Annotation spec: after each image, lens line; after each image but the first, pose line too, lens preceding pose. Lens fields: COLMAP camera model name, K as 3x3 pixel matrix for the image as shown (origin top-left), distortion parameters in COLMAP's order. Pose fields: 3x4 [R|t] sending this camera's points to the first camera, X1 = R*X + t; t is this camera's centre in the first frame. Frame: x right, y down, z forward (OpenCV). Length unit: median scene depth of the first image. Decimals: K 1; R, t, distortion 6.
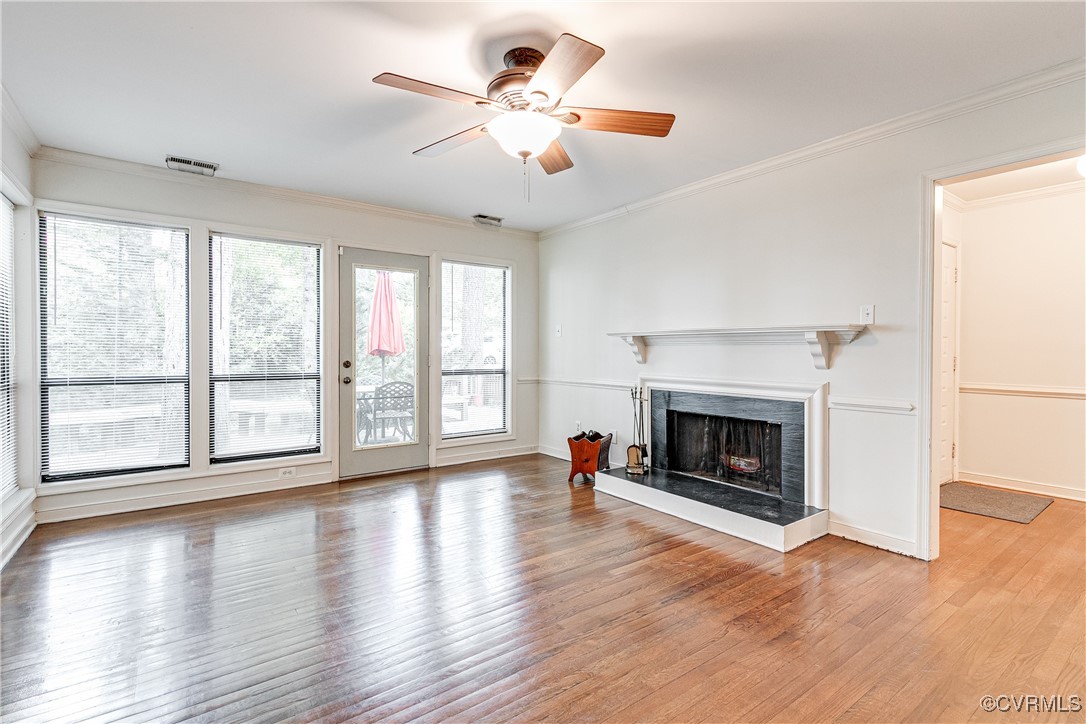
lens RADIAL K [[488.4, 0, 531.3], [0, 488.4, 361.1], [0, 0, 1]] dist [-0.002114, -0.000492]
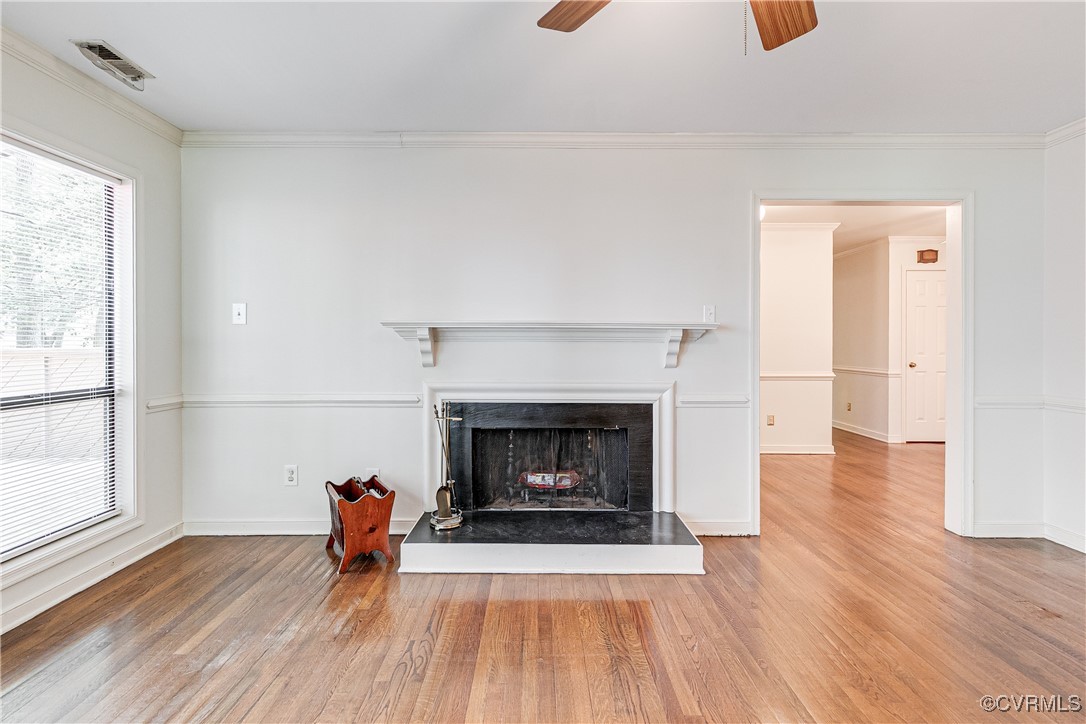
lens RADIAL K [[498.4, 0, 534.9], [0, 498.4, 344.8], [0, 0, 1]] dist [0.003908, -0.000344]
pose [[0.585508, 0.002990, 0.810661, -0.320899], [0.016327, 0.999747, -0.015480, -0.015990], [-0.810502, 0.022299, 0.585311, 0.548652]]
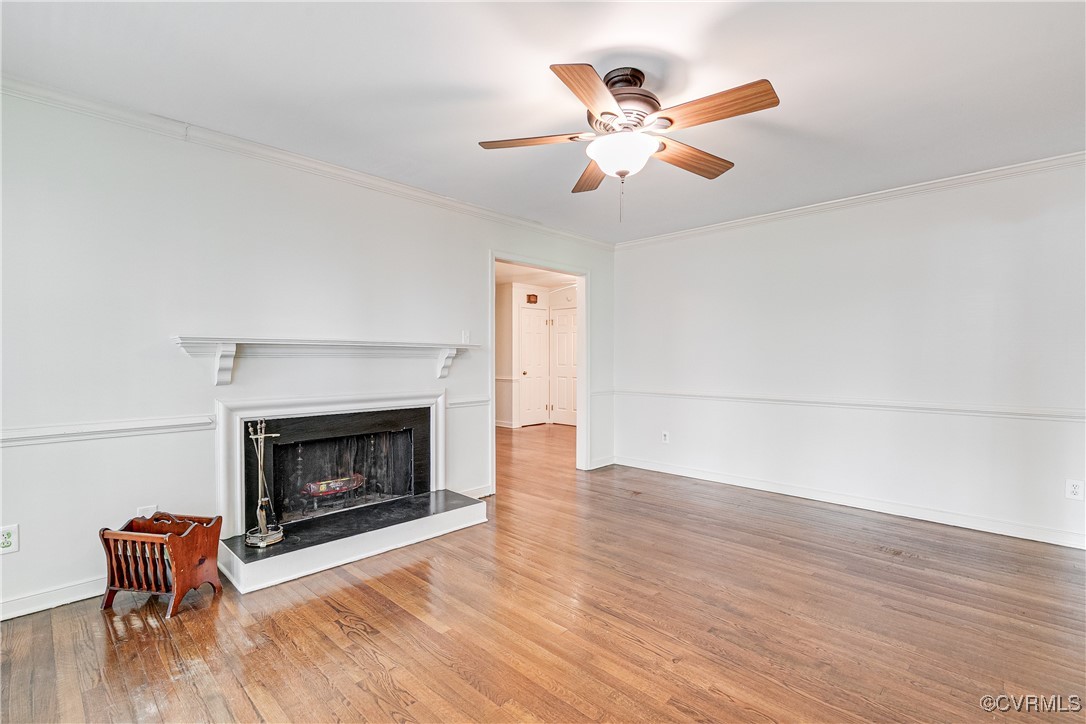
lens RADIAL K [[492.4, 0, 546.0], [0, 492.4, 363.9], [0, 0, 1]] dist [-0.000187, -0.000747]
pose [[-0.171225, -0.006776, 0.985209, -0.606283], [0.026985, 0.999569, 0.011564, -0.023888], [-0.984862, 0.028566, -0.170969, 0.822682]]
